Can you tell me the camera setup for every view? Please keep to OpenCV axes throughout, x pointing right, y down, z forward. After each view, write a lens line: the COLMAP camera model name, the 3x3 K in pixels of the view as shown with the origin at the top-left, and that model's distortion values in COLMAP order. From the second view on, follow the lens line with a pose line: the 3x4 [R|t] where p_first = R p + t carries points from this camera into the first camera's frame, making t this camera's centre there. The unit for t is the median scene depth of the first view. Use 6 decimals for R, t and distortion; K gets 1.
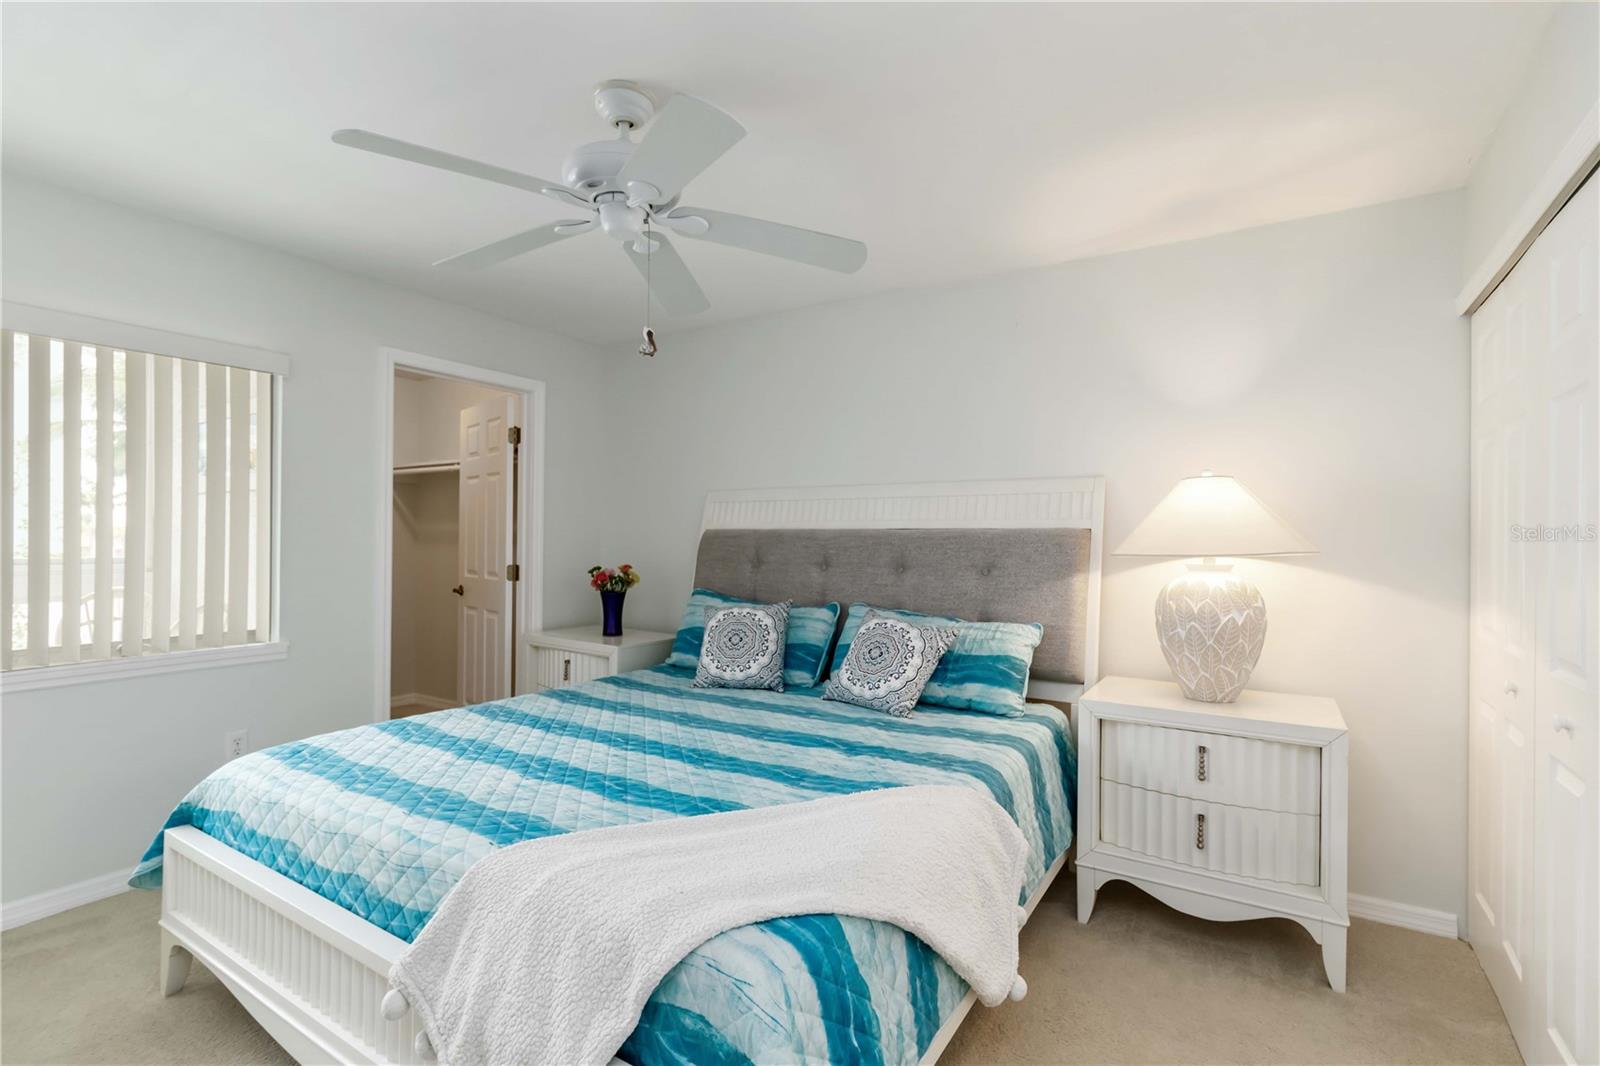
lens RADIAL K [[749.5, 0, 800.0], [0, 749.5, 533.0], [0, 0, 1]] dist [-0.001684, 0.000121]
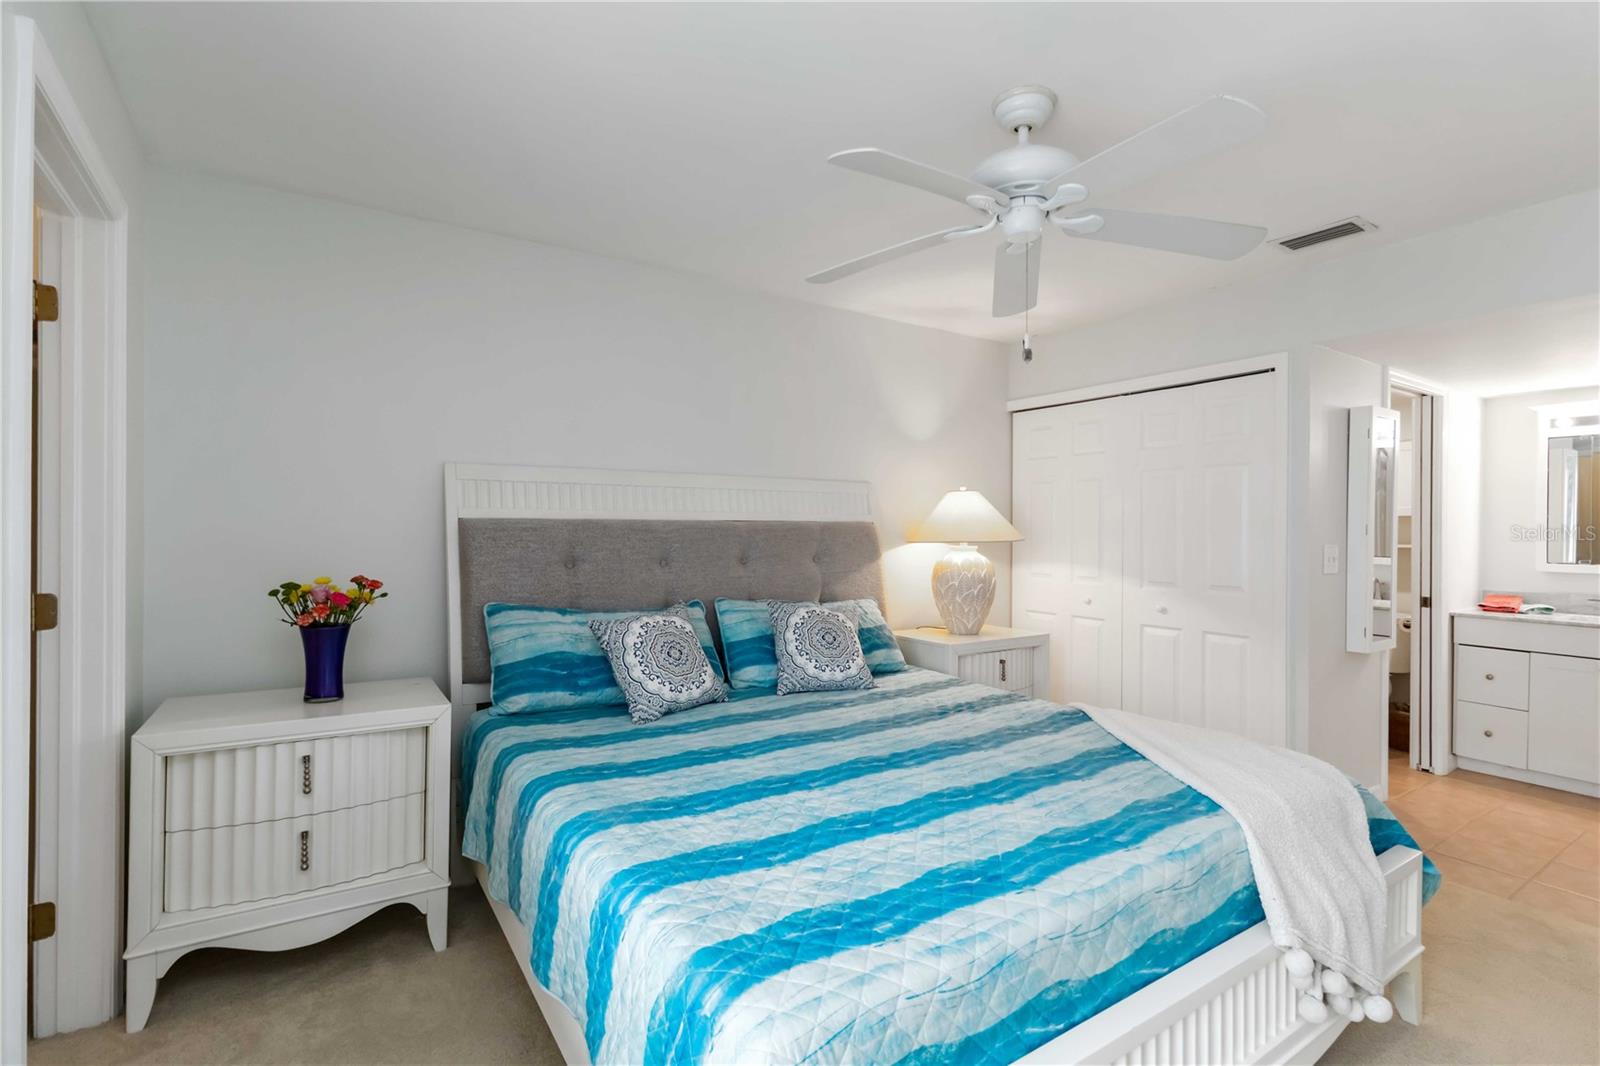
lens RADIAL K [[762.2, 0, 800.5], [0, 762.2, 476.6], [0, 0, 1]] dist [-0.012931, -0.000491]
pose [[0.403077, 0.062130, 0.913055, -0.771249], [-0.004081, 0.997805, -0.066095, 0.002657], [-0.915157, 0.022915, 0.402446, 0.505770]]
